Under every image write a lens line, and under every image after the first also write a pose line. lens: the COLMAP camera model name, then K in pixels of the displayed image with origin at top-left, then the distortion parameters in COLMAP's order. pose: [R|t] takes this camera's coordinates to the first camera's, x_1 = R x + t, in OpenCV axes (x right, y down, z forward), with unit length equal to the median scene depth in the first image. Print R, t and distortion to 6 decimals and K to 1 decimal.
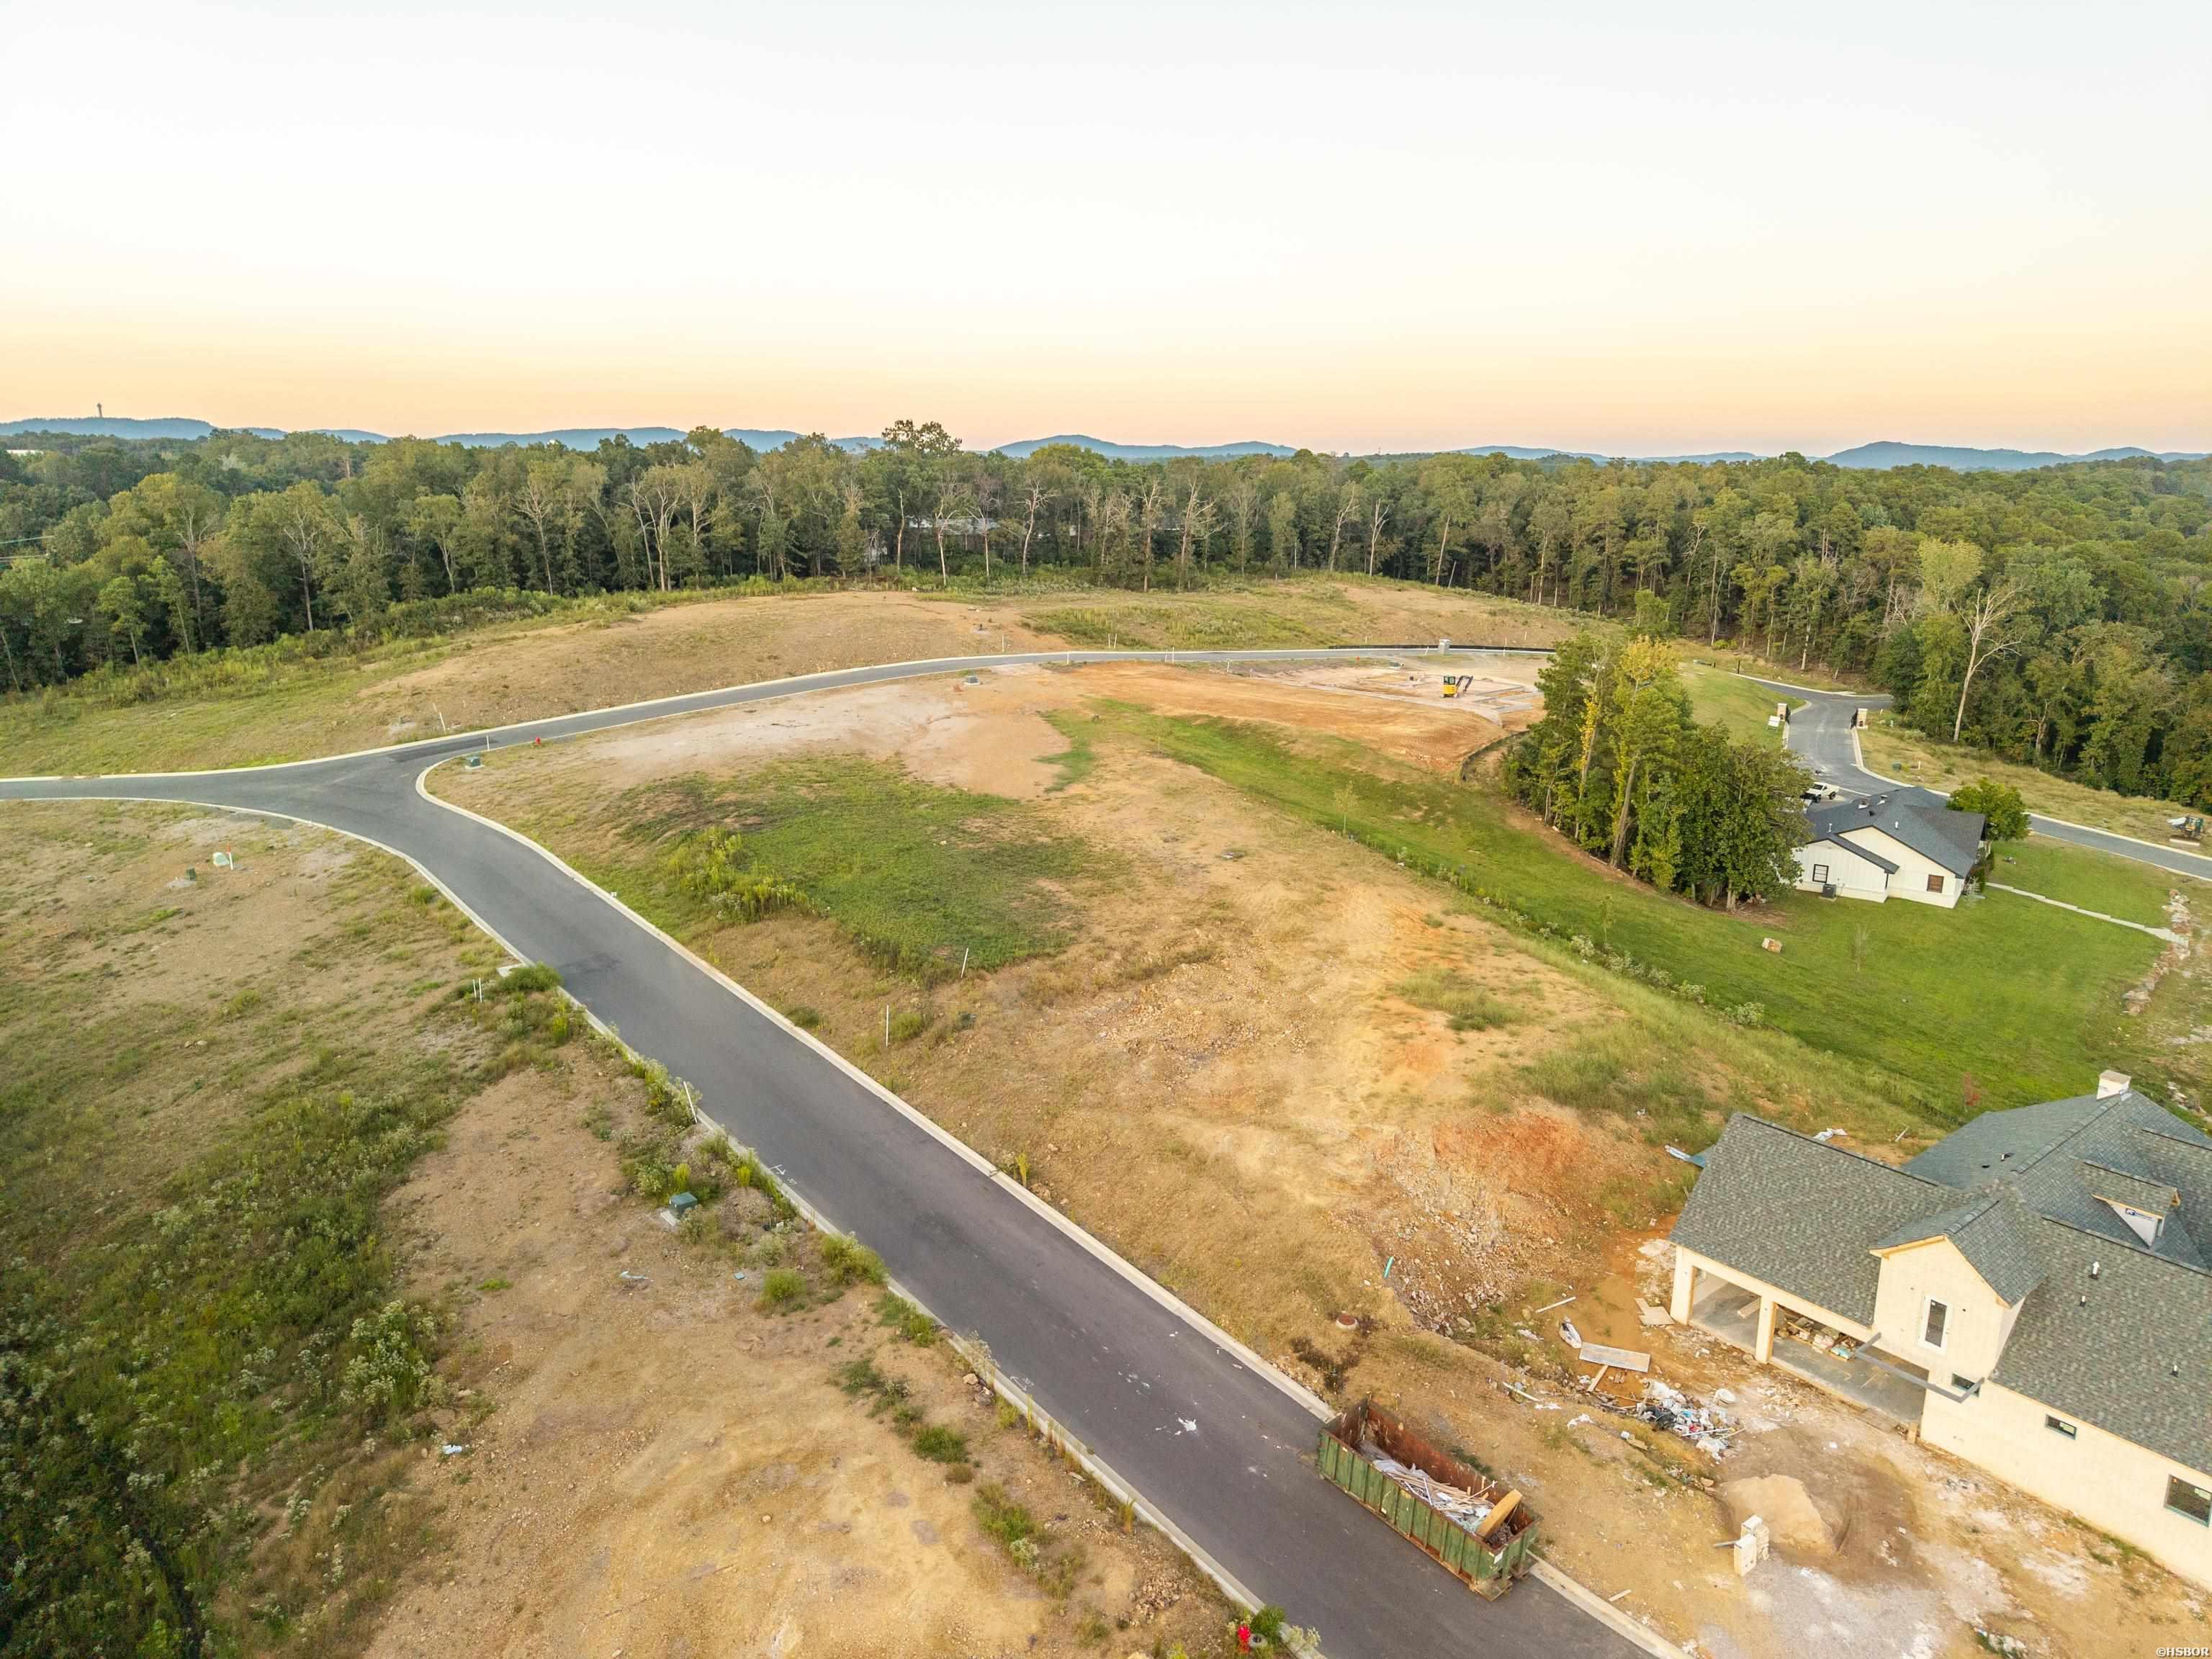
lens RADIAL K [[1479.2, 0, 1113.7], [0, 1479.2, 827.0], [0, 0, 1]] dist [0.028284, -0.022324]
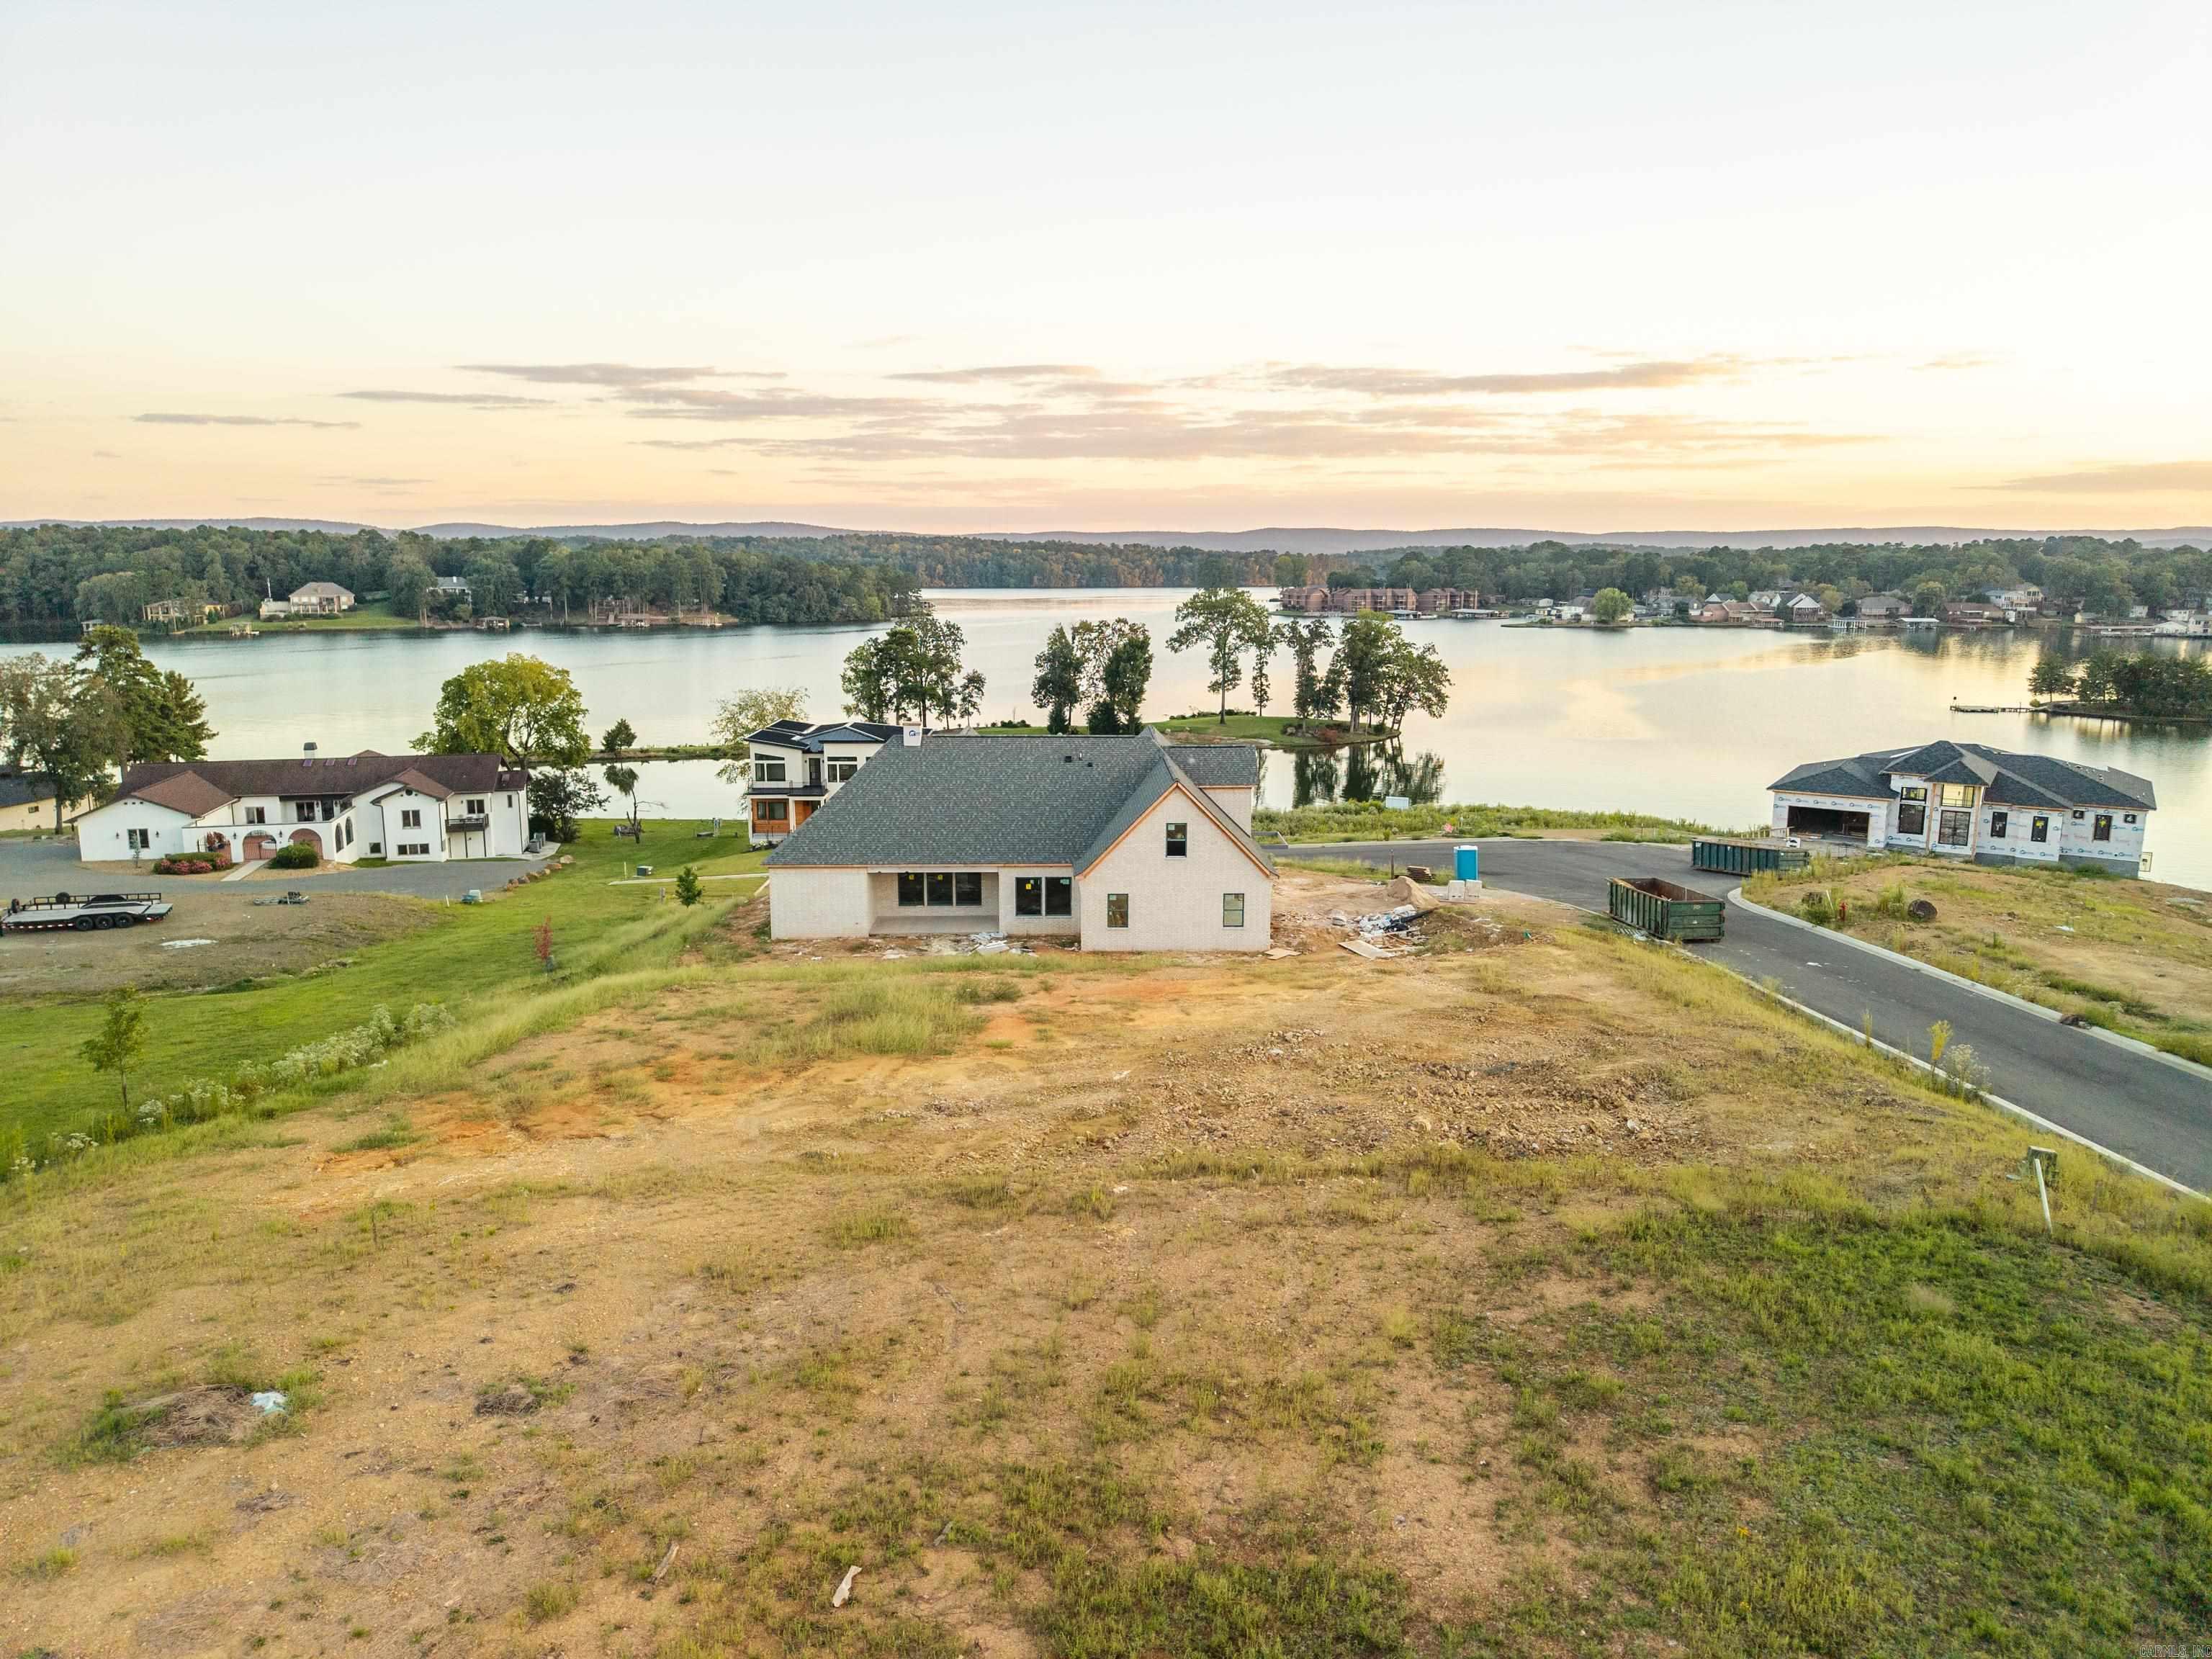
lens RADIAL K [[1473.8, 0, 1109.2], [0, 1473.8, 818.8], [0, 0, 1]] dist [0.067284, -0.089374]
pose [[-0.787067, -0.115638, 0.605931, -0.090722], [0.139575, 0.923414, 0.357527, -0.084197], [-0.600869, 0.365971, -0.710649, 0.932319]]
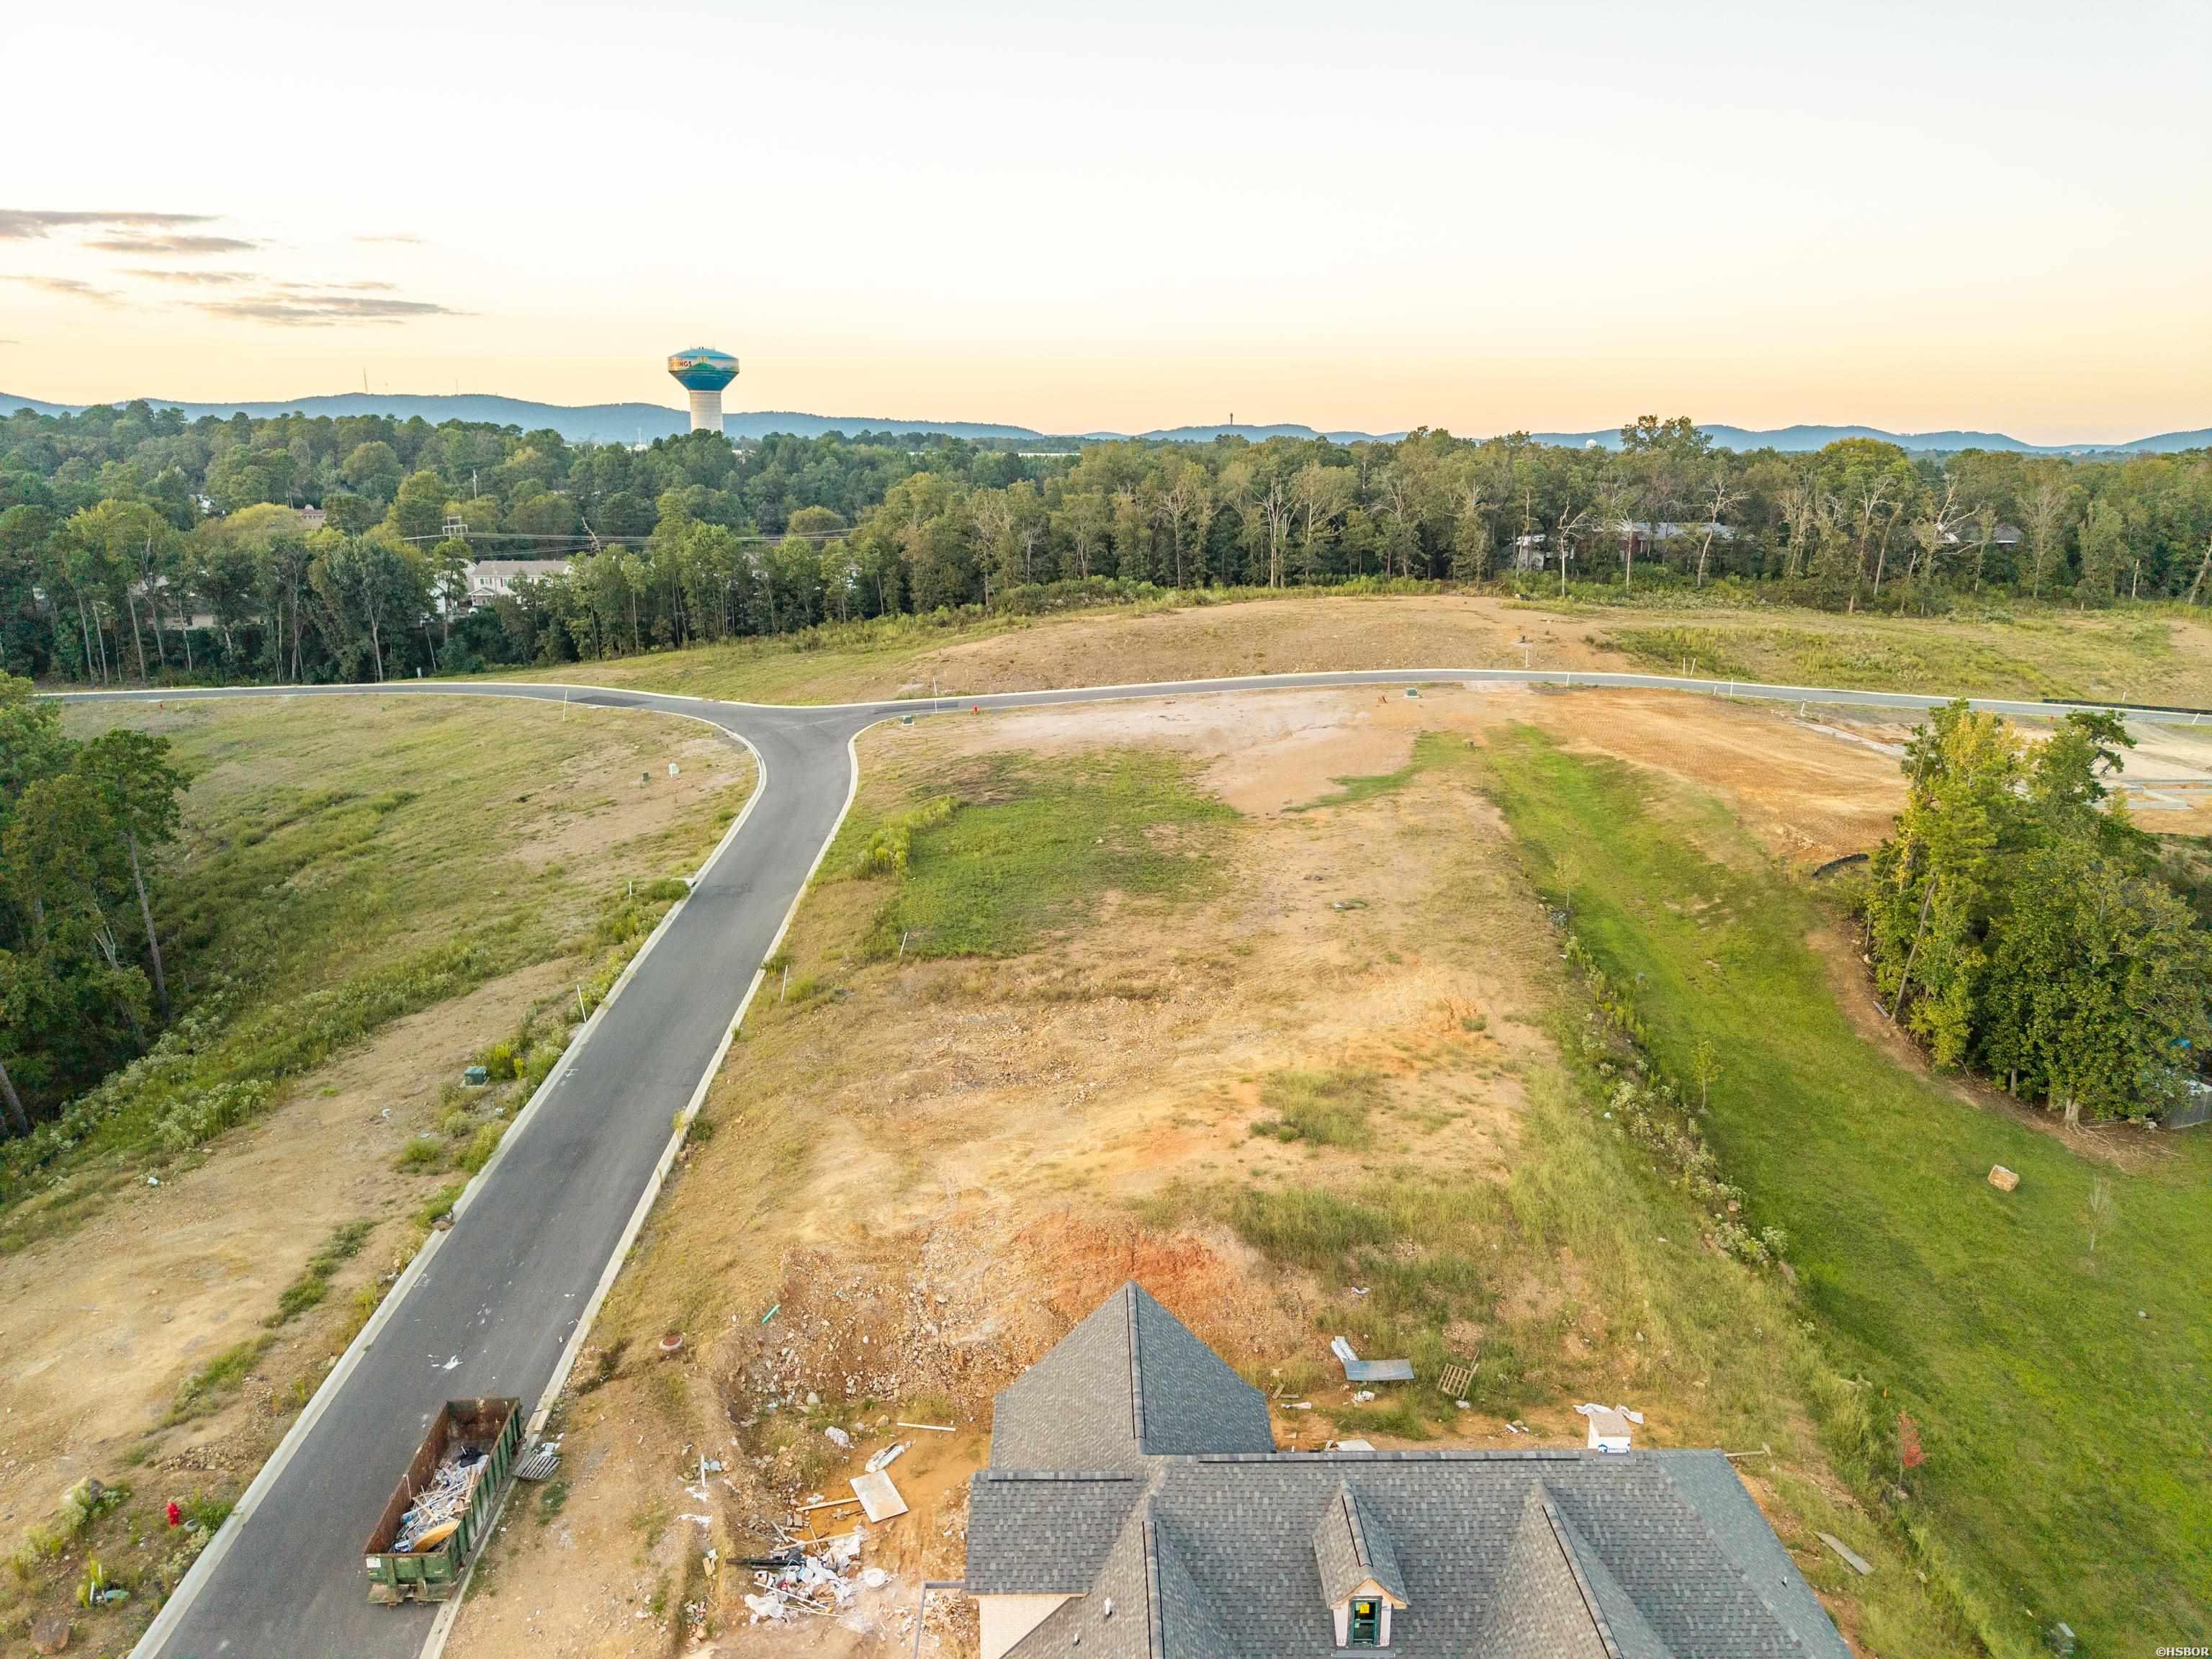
lens RADIAL K [[1473.8, 0, 1109.2], [0, 1473.8, 818.8], [0, 0, 1]] dist [0.067284, -0.089374]
pose [[0.783374, 0.144076, -0.604621, 0.451439], [-0.146315, 0.988173, 0.045902, -0.047405], [0.604084, 0.052507, 0.795189, 0.180402]]
